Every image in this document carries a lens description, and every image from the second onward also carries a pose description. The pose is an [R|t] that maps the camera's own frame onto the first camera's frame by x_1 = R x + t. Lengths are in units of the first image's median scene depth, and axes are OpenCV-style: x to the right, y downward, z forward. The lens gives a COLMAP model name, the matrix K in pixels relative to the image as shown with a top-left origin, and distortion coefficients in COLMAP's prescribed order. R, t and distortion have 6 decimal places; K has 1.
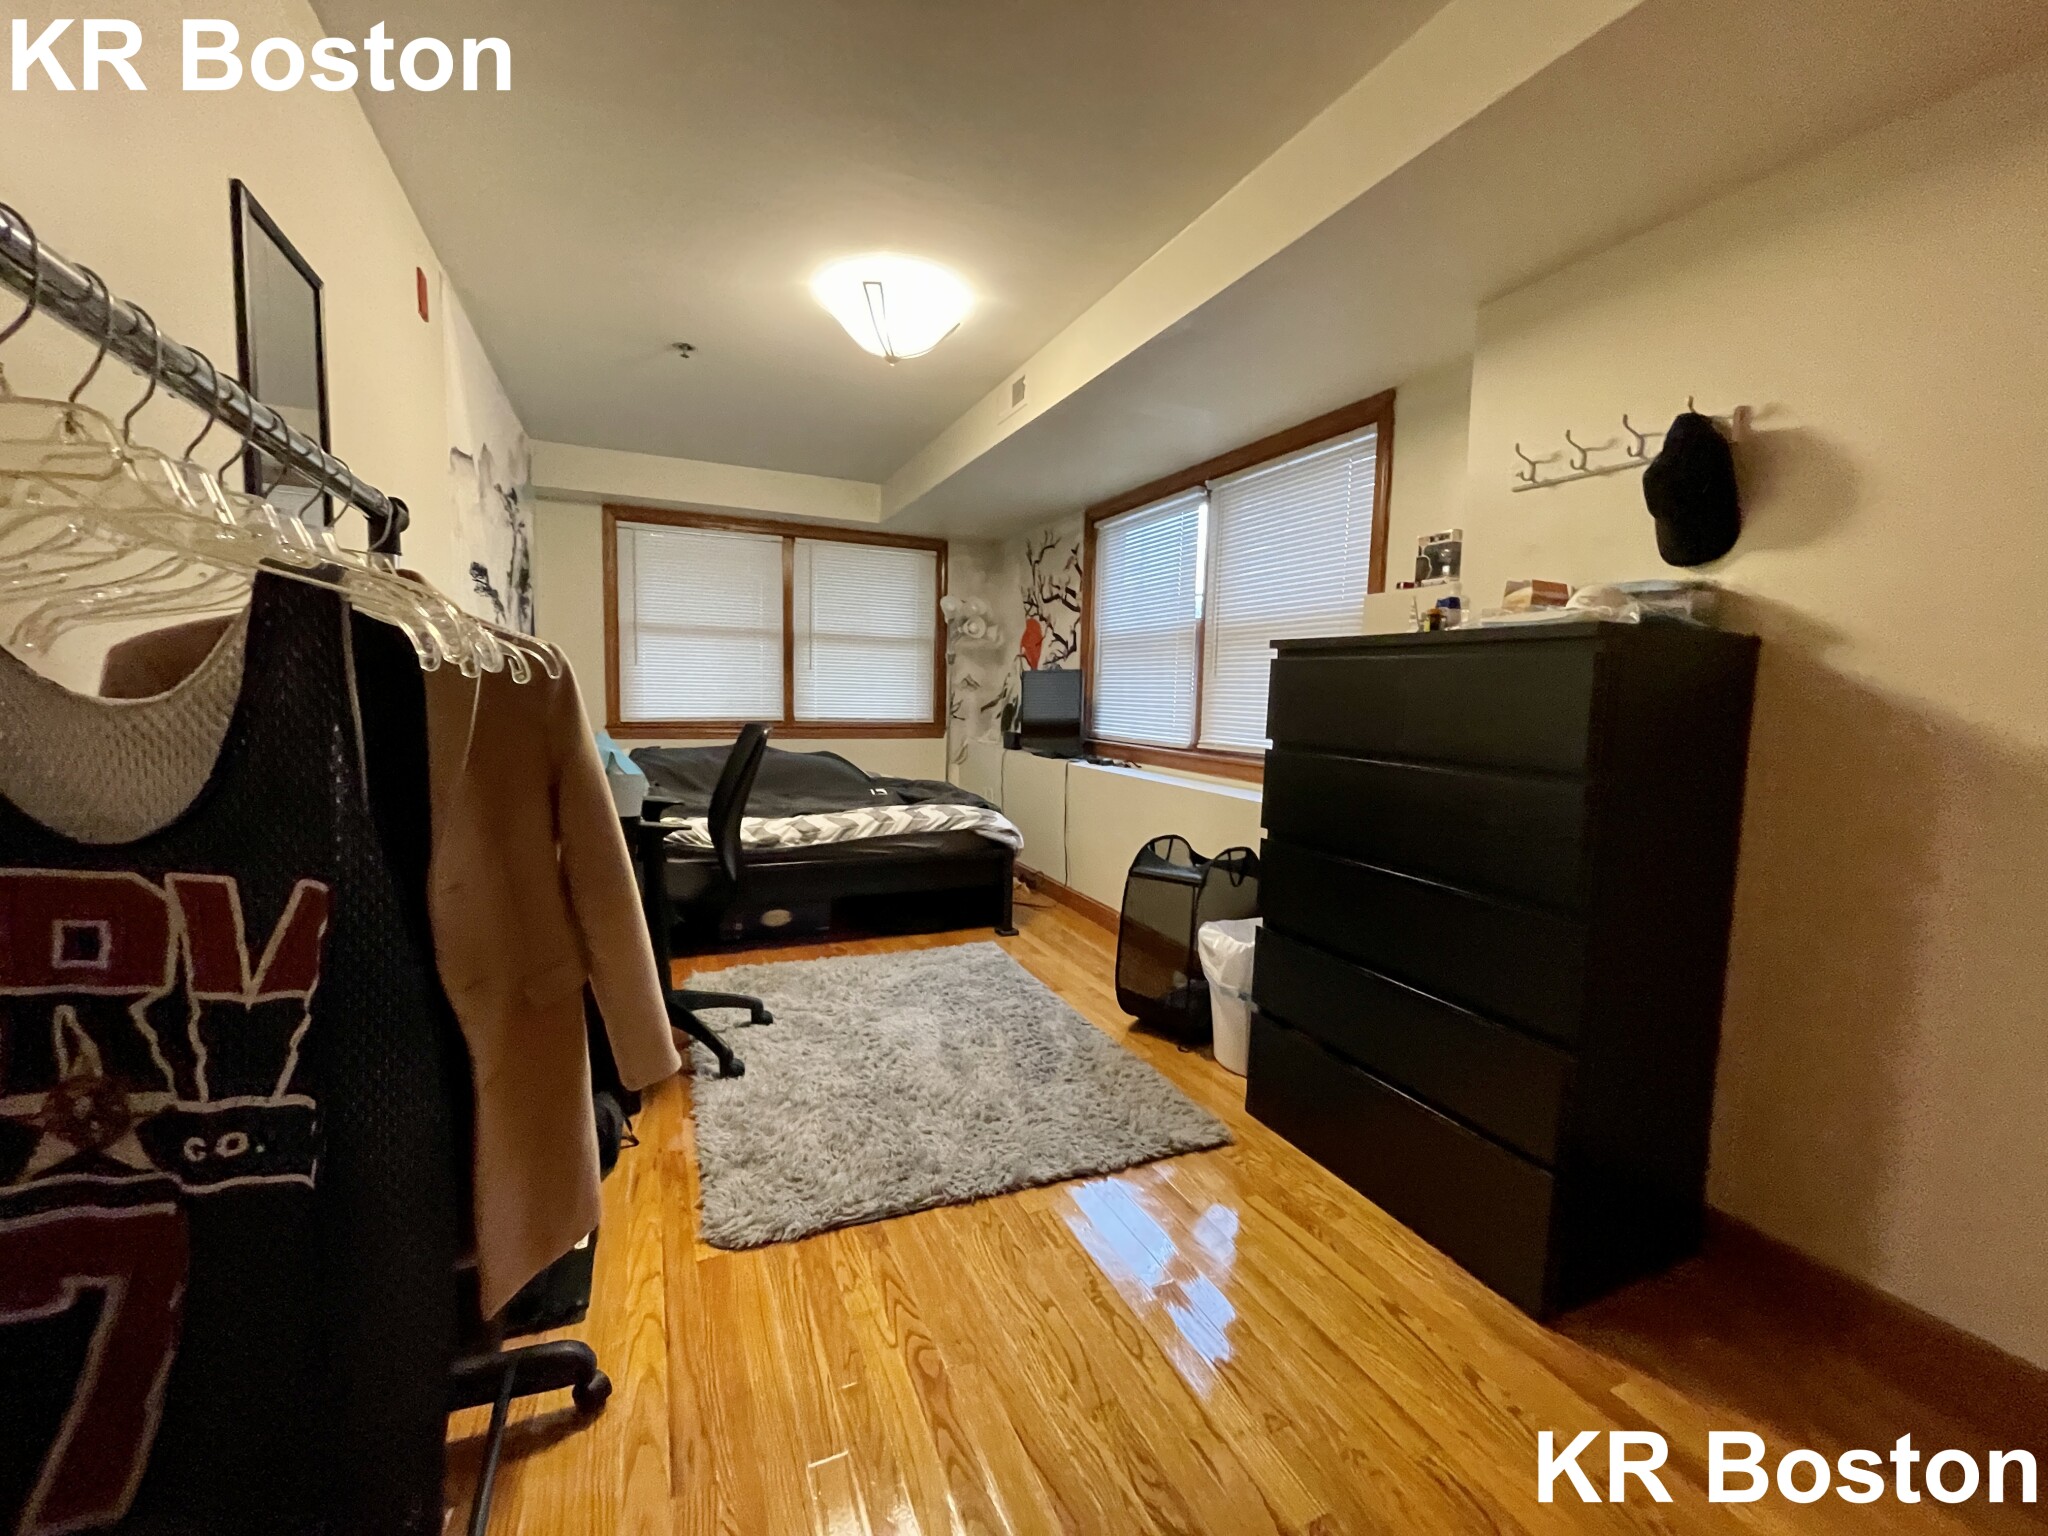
lens RADIAL K [[837.4, 0, 1028.3], [0, 837.4, 767.4], [0, 0, 1]] dist [-0.000940, -0.000026]
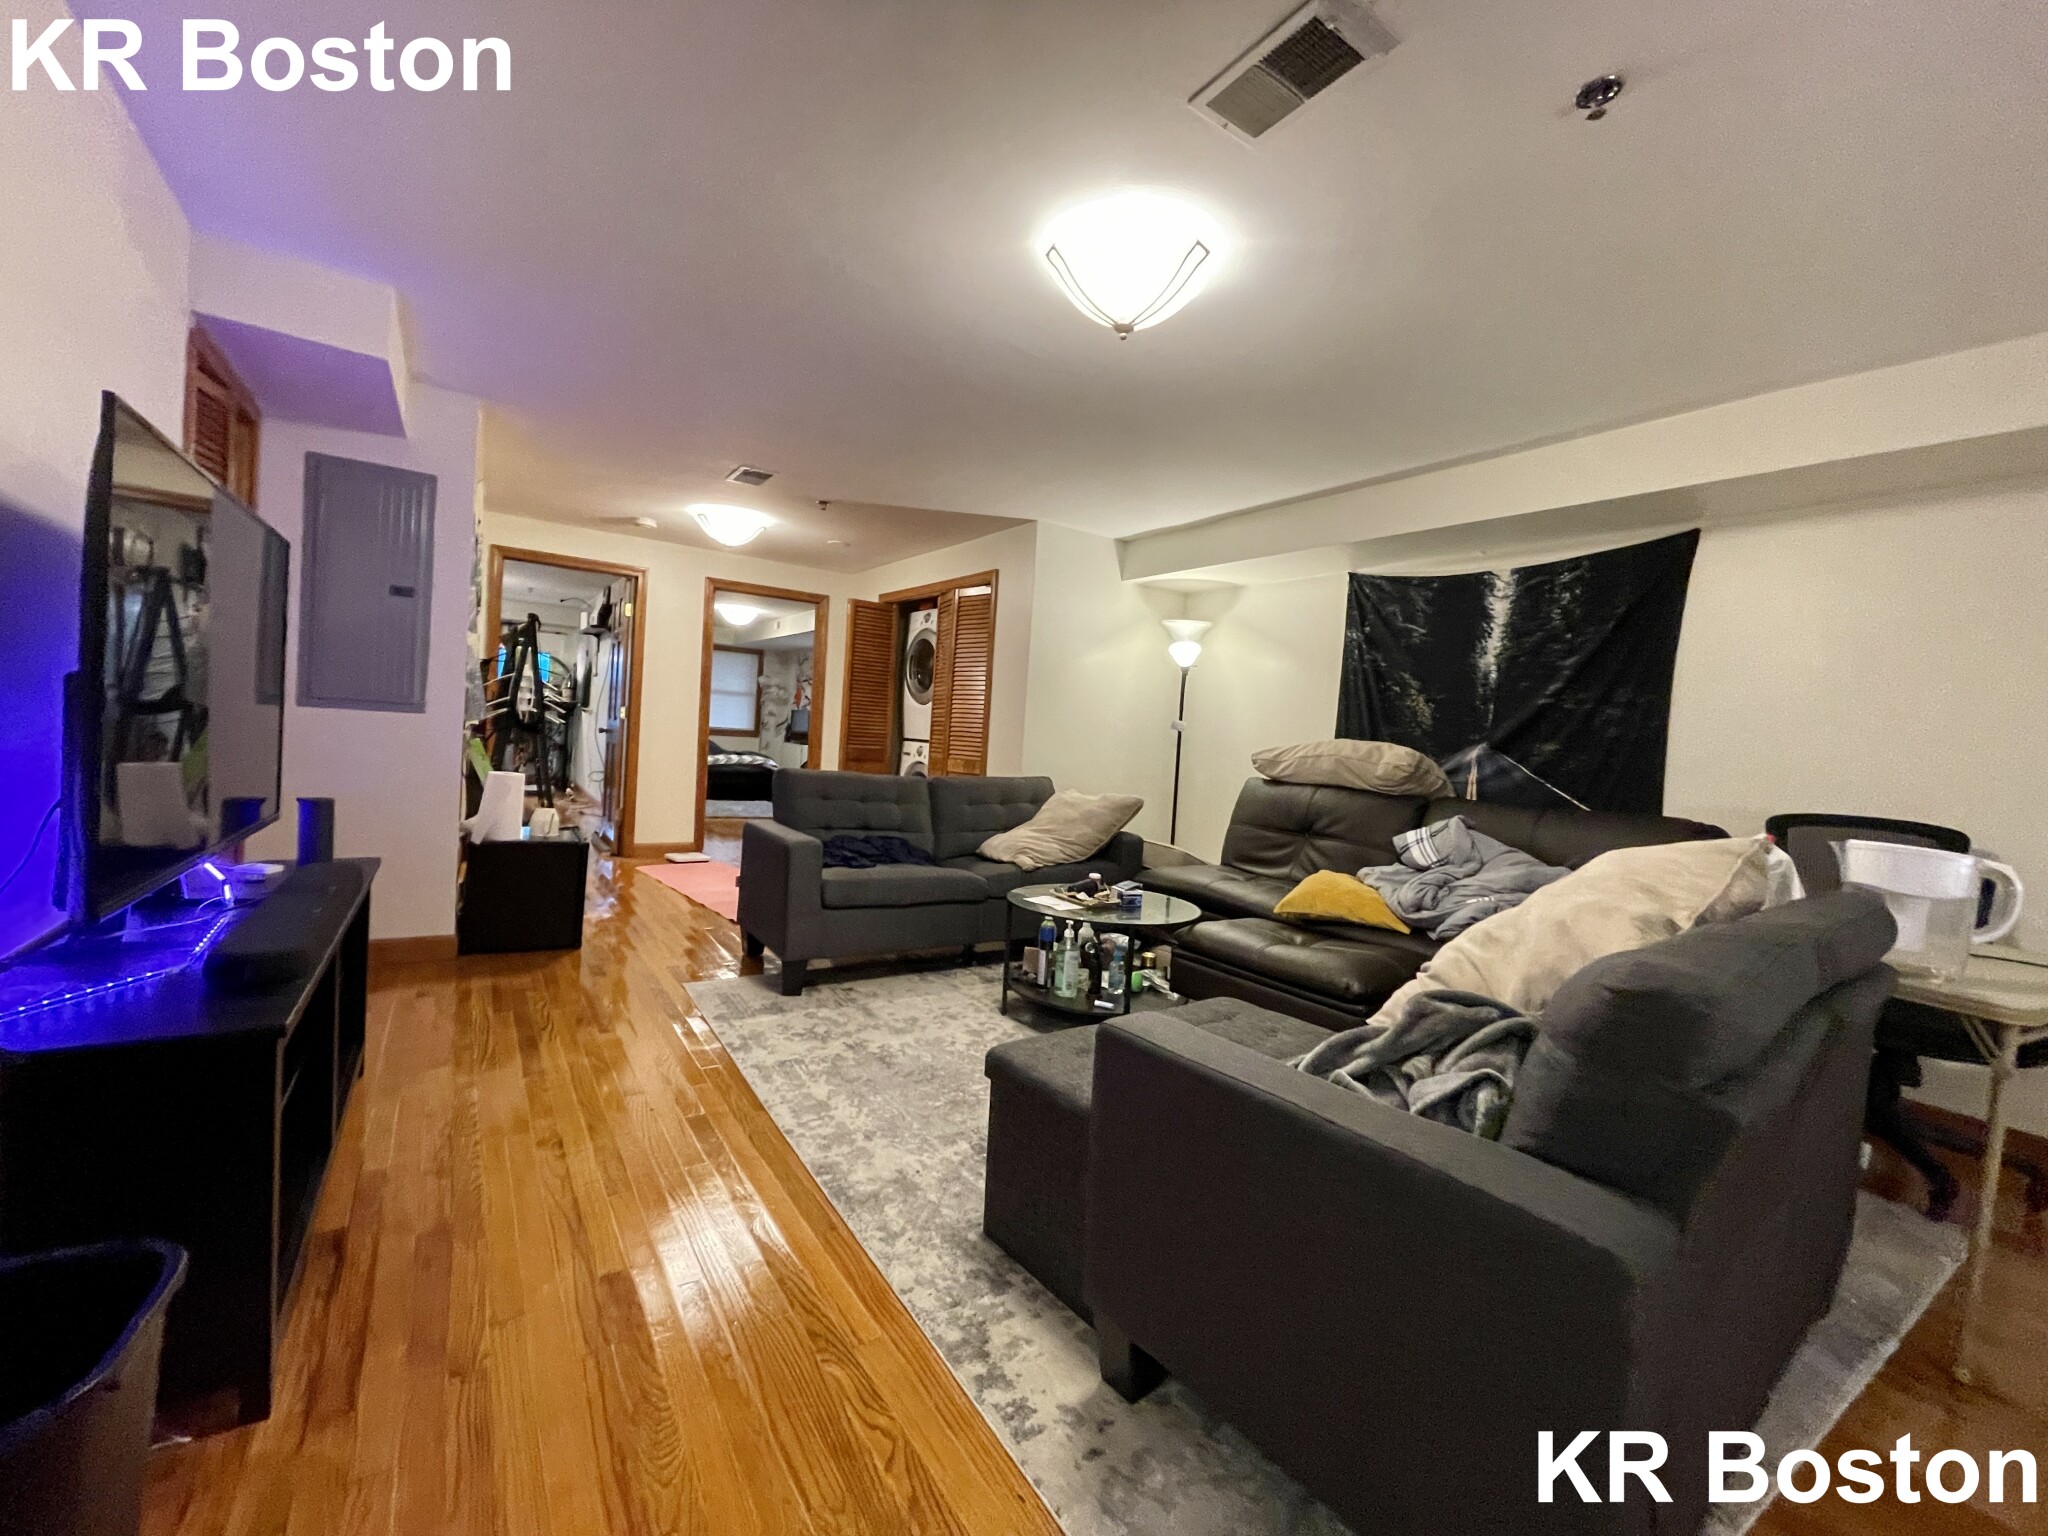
lens RADIAL K [[837.4, 0, 1016.2], [0, 837.4, 762.5], [0, 0, 1]] dist [-0.000940, -0.000026]
pose [[0.987829, 0.028843, 0.152844, 0.247322], [-0.021371, 0.998505, -0.050306, 0.133295], [-0.154067, 0.046427, 0.986969, -1.361840]]
